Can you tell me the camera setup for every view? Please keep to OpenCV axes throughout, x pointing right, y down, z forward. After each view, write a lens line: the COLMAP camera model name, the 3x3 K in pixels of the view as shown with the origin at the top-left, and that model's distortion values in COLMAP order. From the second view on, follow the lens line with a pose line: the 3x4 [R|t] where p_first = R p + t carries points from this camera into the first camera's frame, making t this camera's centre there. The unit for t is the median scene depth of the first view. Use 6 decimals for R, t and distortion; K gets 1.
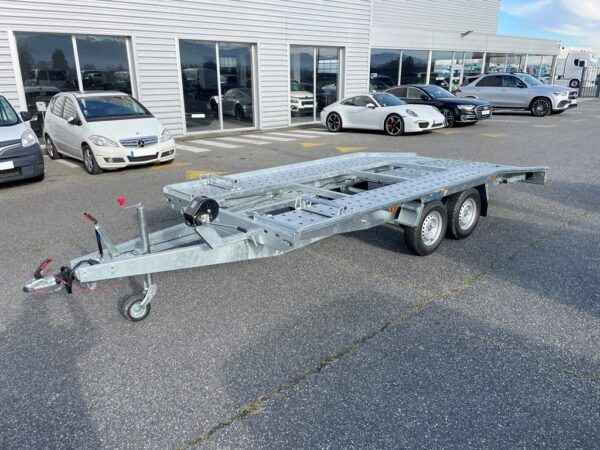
lens RADIAL K [[451.6, 0, 295.1], [0, 451.6, 220.6], [0, 0, 1]] dist [0.085056, -0.108074]
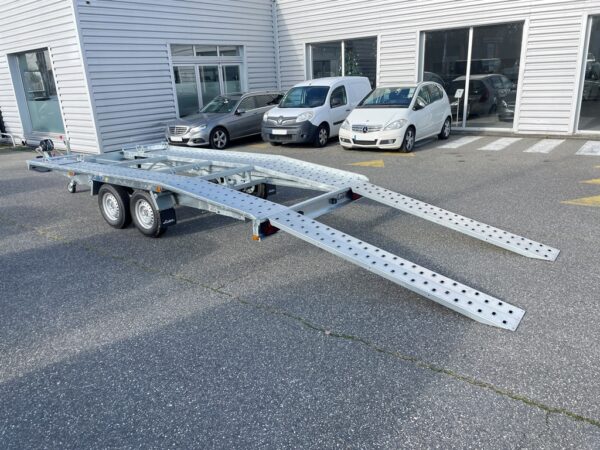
lens RADIAL K [[451.6, 0, 298.7], [0, 451.6, 226.8], [0, 0, 1]] dist [0.085056, -0.108074]
pose [[0.186449, 0.306067, -0.933573, 0.801333], [-0.255553, 0.932636, 0.254722, -0.192611], [0.948646, 0.191085, 0.252106, 0.603782]]
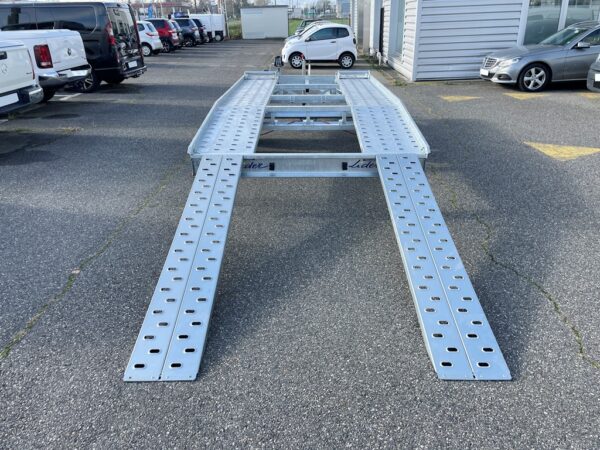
lens RADIAL K [[451.6, 0, 297.0], [0, 451.6, 221.9], [0, 0, 1]] dist [0.085056, -0.108074]
pose [[-0.680355, 0.320962, -0.658863, 0.607096], [-0.191728, 0.789745, 0.582703, -0.292863], [0.707359, 0.522767, -0.475770, 0.985743]]
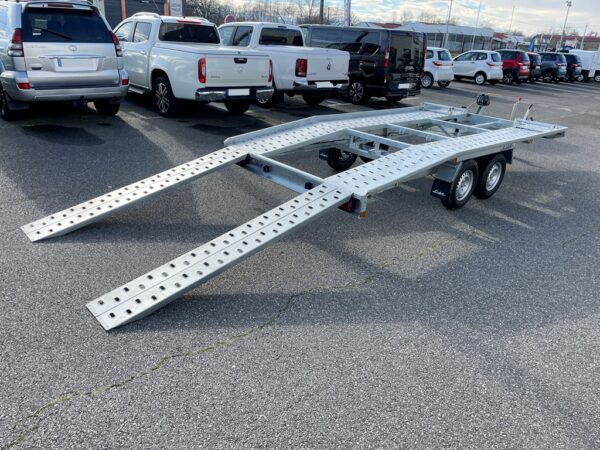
lens RADIAL K [[451.6, 0, 294.7], [0, 451.6, 225.1], [0, 0, 1]] dist [0.085056, -0.108074]
pose [[-0.998626, -0.048266, -0.020385, 0.291463], [-0.050093, 0.765485, 0.641501, -0.363384], [-0.015358, 0.641641, -0.766852, 1.175839]]
